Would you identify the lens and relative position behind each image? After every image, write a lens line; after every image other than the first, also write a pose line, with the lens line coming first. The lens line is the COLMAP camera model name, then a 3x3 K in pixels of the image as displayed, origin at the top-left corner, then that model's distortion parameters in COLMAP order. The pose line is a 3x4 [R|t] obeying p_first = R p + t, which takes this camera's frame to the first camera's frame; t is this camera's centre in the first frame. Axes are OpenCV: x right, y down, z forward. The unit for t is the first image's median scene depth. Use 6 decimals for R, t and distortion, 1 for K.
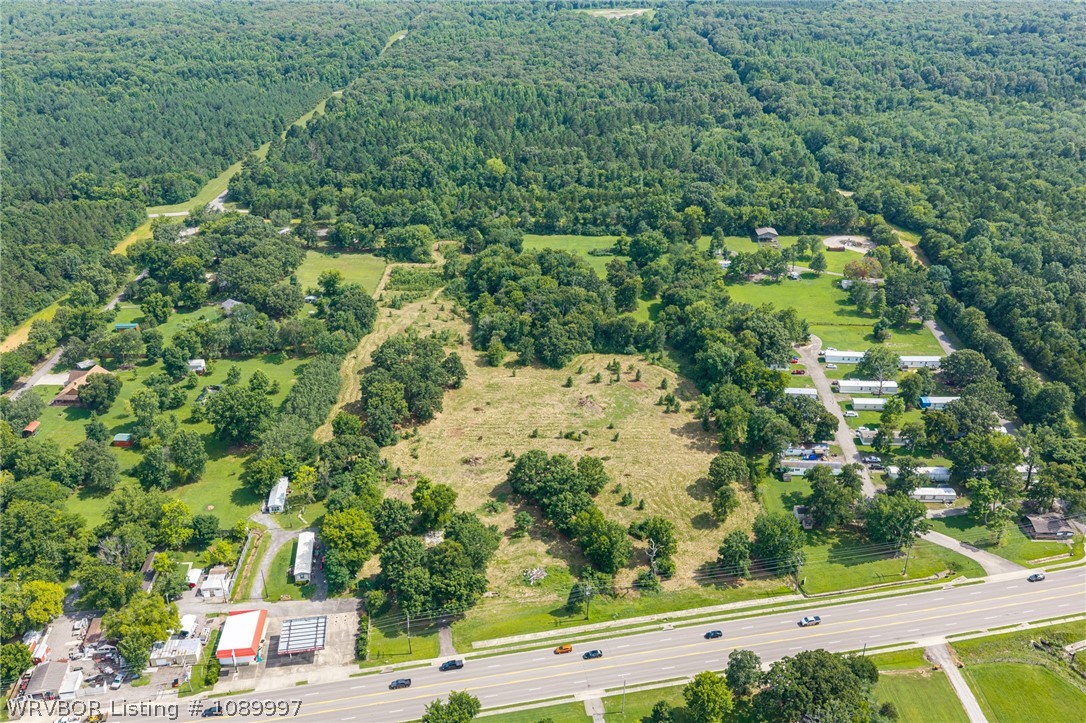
lens RADIAL K [[927.6, 0, 541.8], [0, 927.6, 358.5], [0, 0, 1]] dist [0.018071, -0.029101]
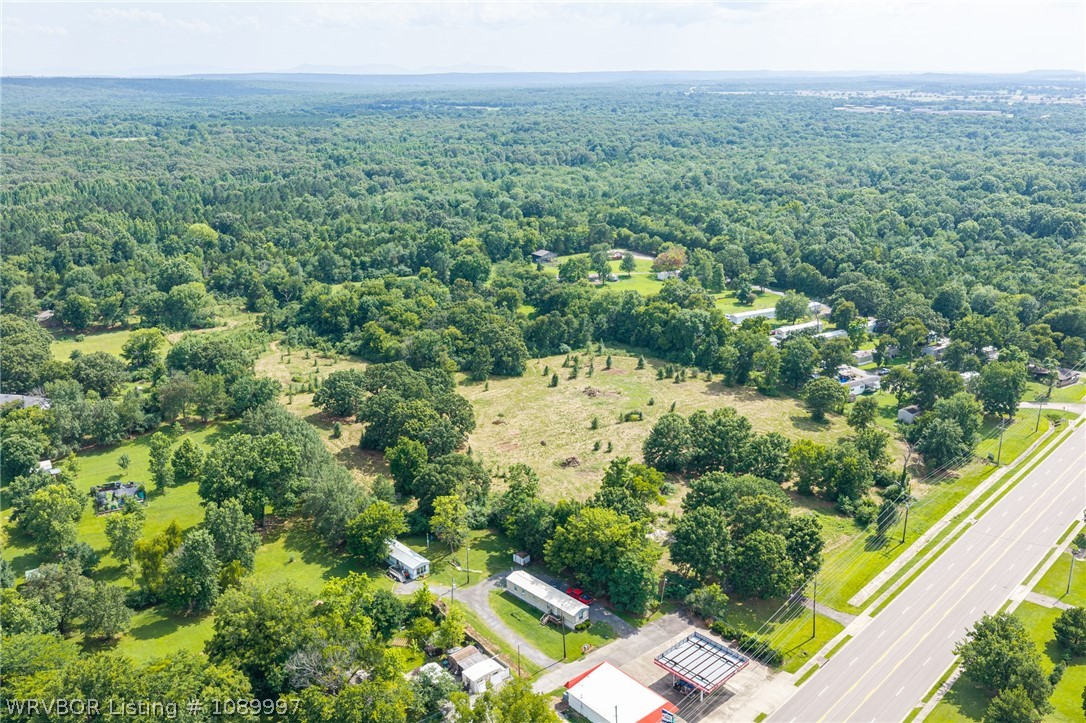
lens RADIAL K [[927.6, 0, 542.3], [0, 927.6, 360.6], [0, 0, 1]] dist [0.018071, -0.029101]
pose [[0.815015, -0.165271, 0.555370, -0.488934], [0.255491, 0.962758, -0.088434, 0.087696], [-0.520072, 0.213967, 0.826888, 0.337964]]
